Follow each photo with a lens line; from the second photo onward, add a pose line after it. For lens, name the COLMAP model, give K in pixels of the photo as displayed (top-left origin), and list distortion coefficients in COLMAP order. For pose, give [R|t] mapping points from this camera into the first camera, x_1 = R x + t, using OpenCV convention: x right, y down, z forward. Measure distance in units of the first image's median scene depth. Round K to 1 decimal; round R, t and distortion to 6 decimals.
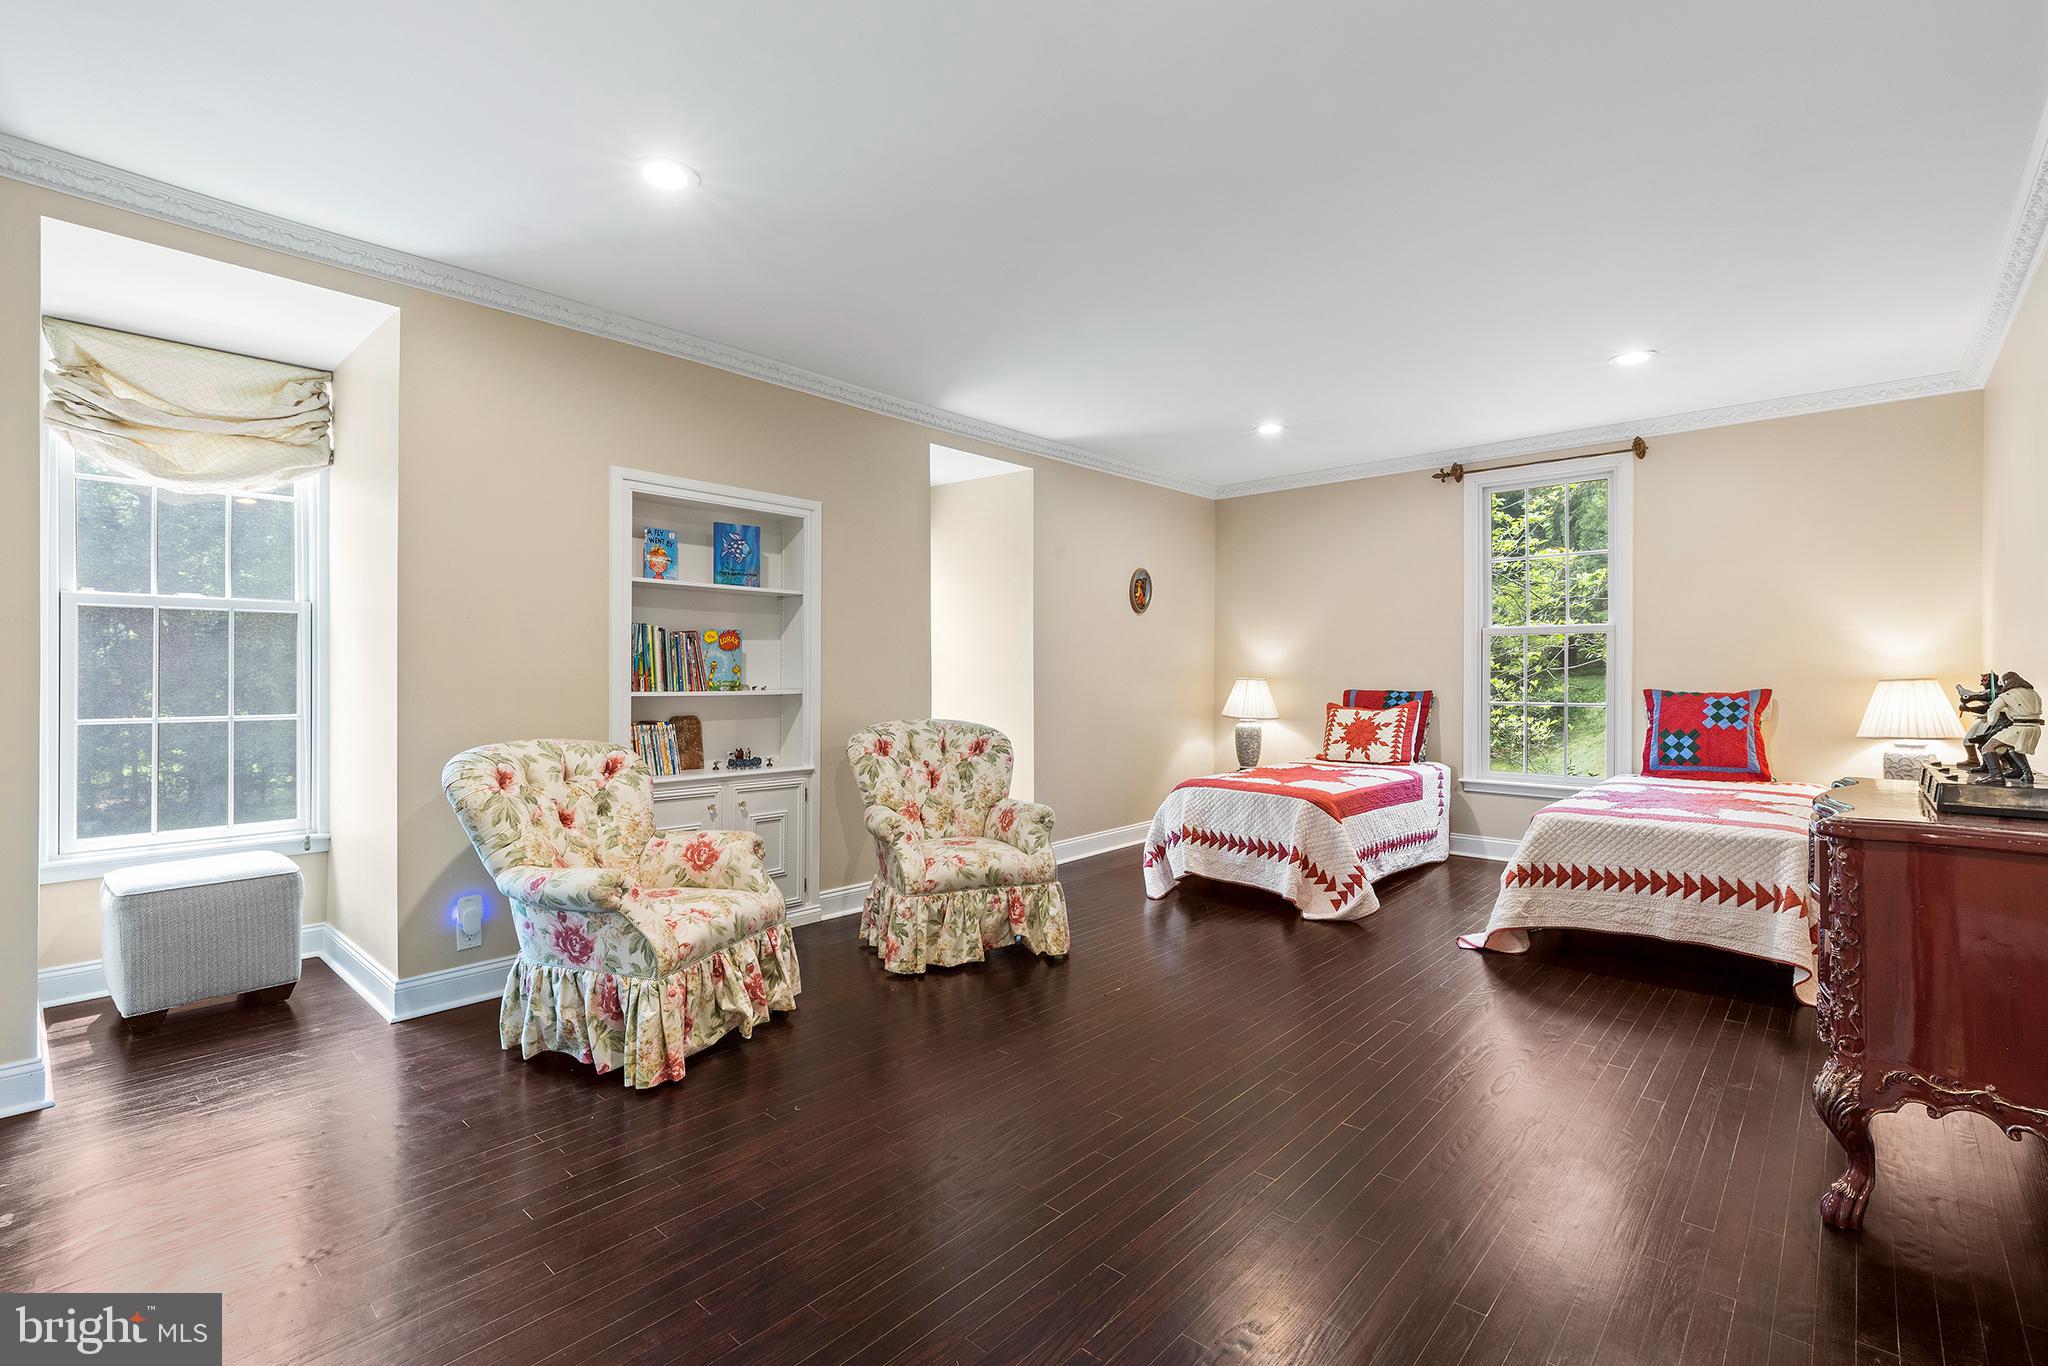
lens RADIAL K [[922.6, 0, 1023.0], [0, 922.6, 686.9], [0, 0, 1]] dist [0.009328, -0.000297]
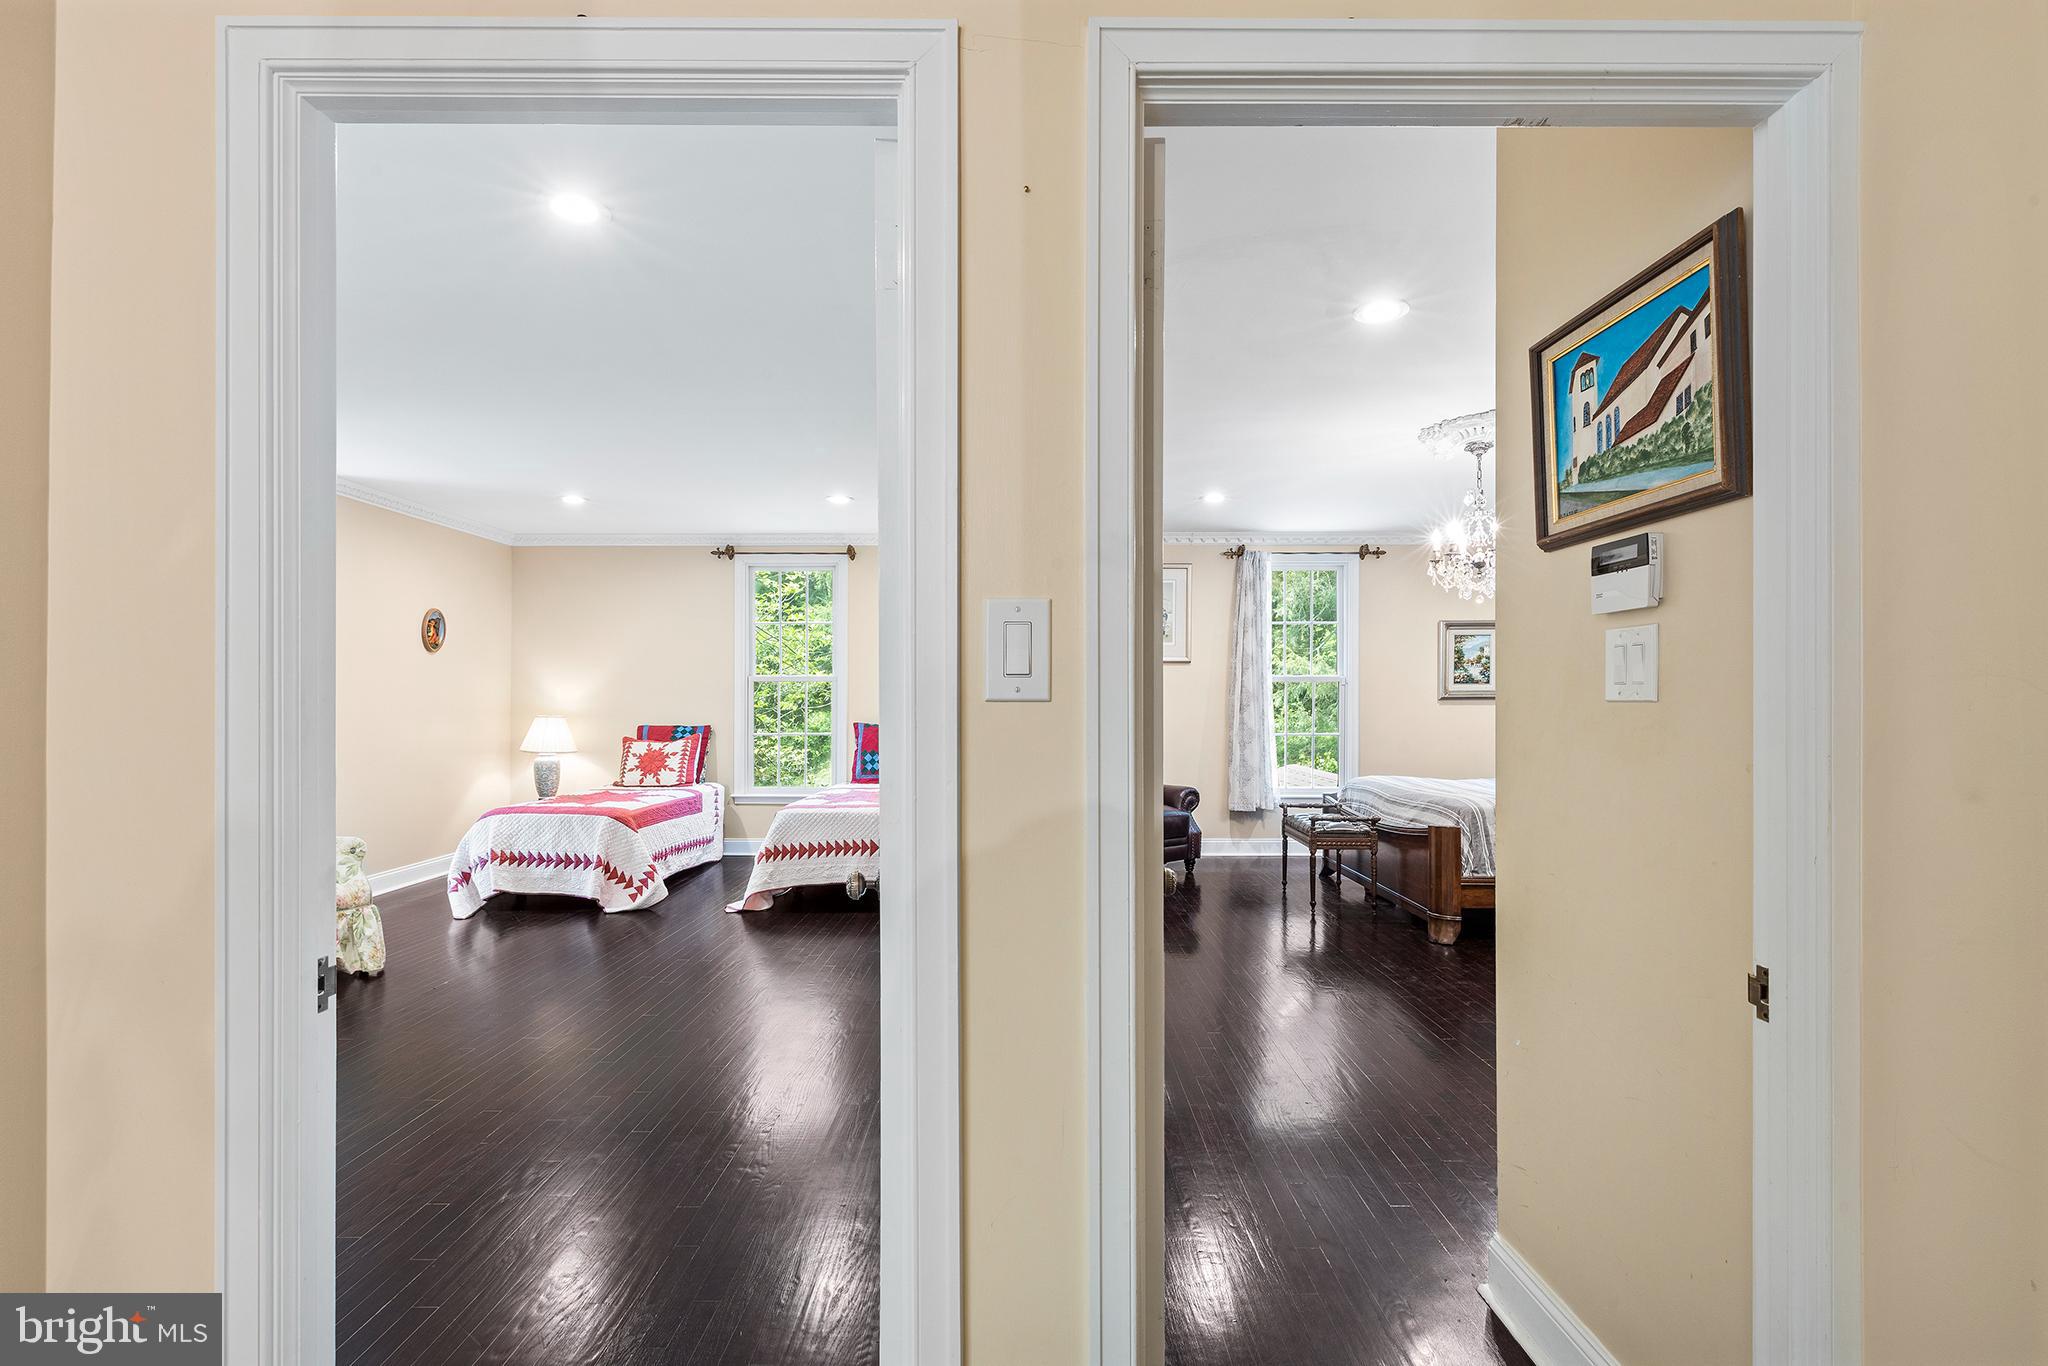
lens RADIAL K [[922.6, 0, 1023.0], [0, 922.6, 686.9], [0, 0, 1]] dist [0.009328, -0.000297]
pose [[0.740839, 0.016144, 0.671489, -0.102269], [0.009353, 0.999366, -0.034346, -0.001128], [-0.671618, 0.031725, 0.740218, -0.257104]]
